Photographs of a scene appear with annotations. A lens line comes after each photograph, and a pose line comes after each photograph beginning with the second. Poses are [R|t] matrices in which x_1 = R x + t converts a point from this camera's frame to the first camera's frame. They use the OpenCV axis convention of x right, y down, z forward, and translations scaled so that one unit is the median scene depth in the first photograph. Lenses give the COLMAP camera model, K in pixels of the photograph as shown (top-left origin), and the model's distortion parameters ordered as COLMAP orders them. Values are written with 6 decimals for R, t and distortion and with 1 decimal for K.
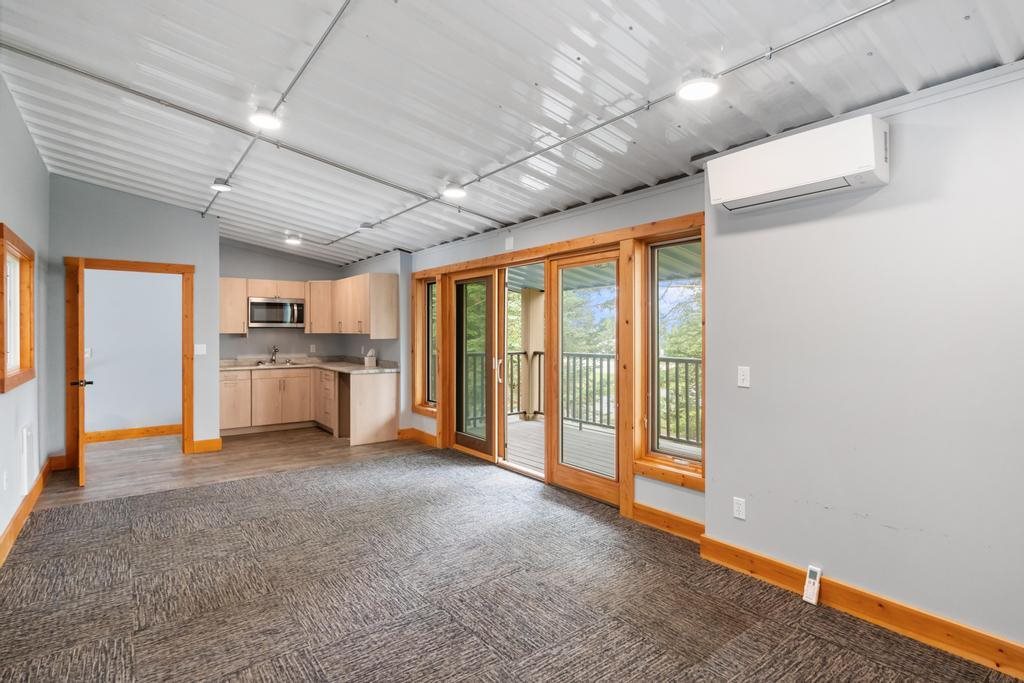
lens RADIAL K [[518.3, 0, 518.1], [0, 518.3, 332.5], [0, 0, 1]] dist [-0.013800, 0.000219]
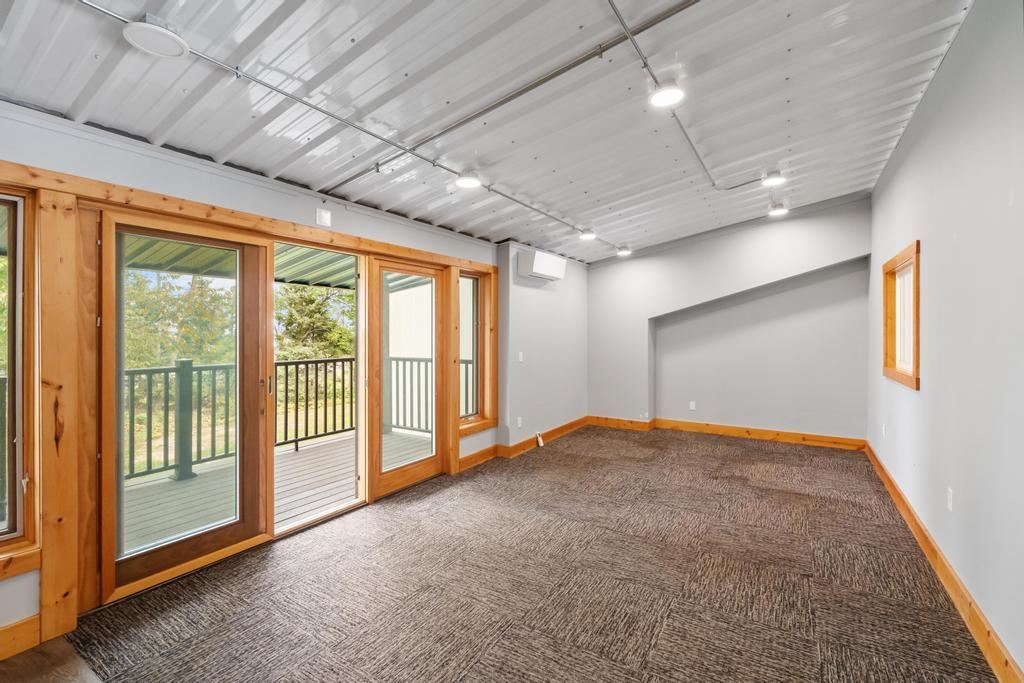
lens RADIAL K [[453.1, 0, 509.1], [0, 453.1, 331.5], [0, 0, 1]] dist [-0.005582, 0.001074]
pose [[-0.343236, 0.000509, 0.939249, -0.565501], [-0.000266, 1.000000, -0.000639, -0.005961], [-0.939249, -0.000470, -0.343236, 0.766071]]
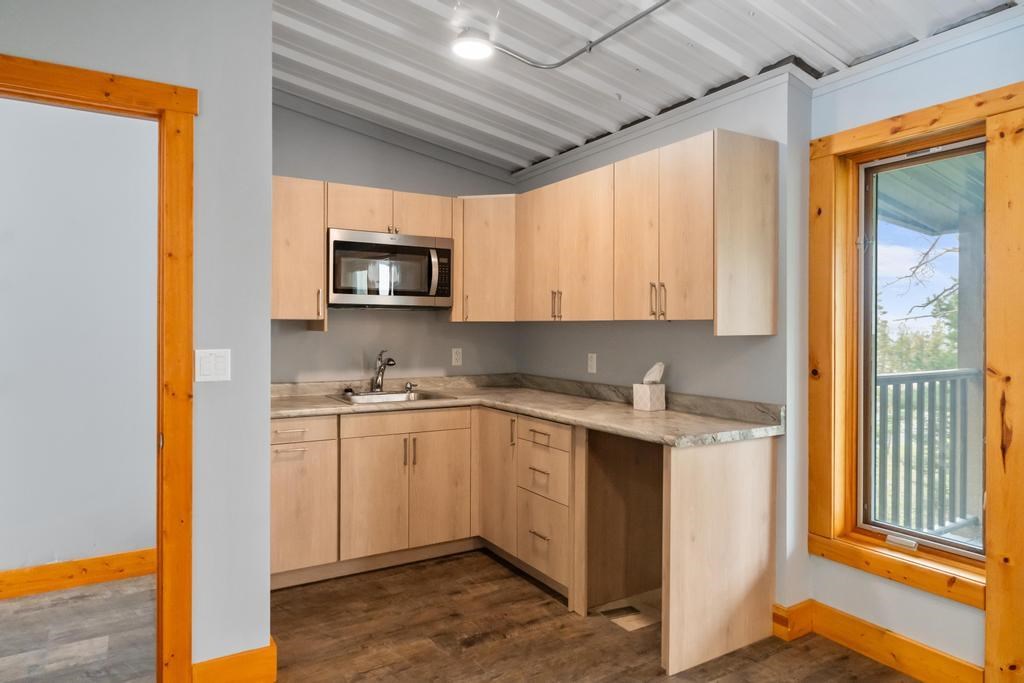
lens RADIAL K [[626.9, 0, 512.3], [0, 626.9, 331.6], [0, 0, 1]] dist [-0.001275, -0.001052]
pose [[0.994613, 0.005336, -0.103516, -0.373331], [-0.005030, 0.999982, 0.003216, 0.009555], [0.103531, -0.002678, 0.994623, 0.602376]]
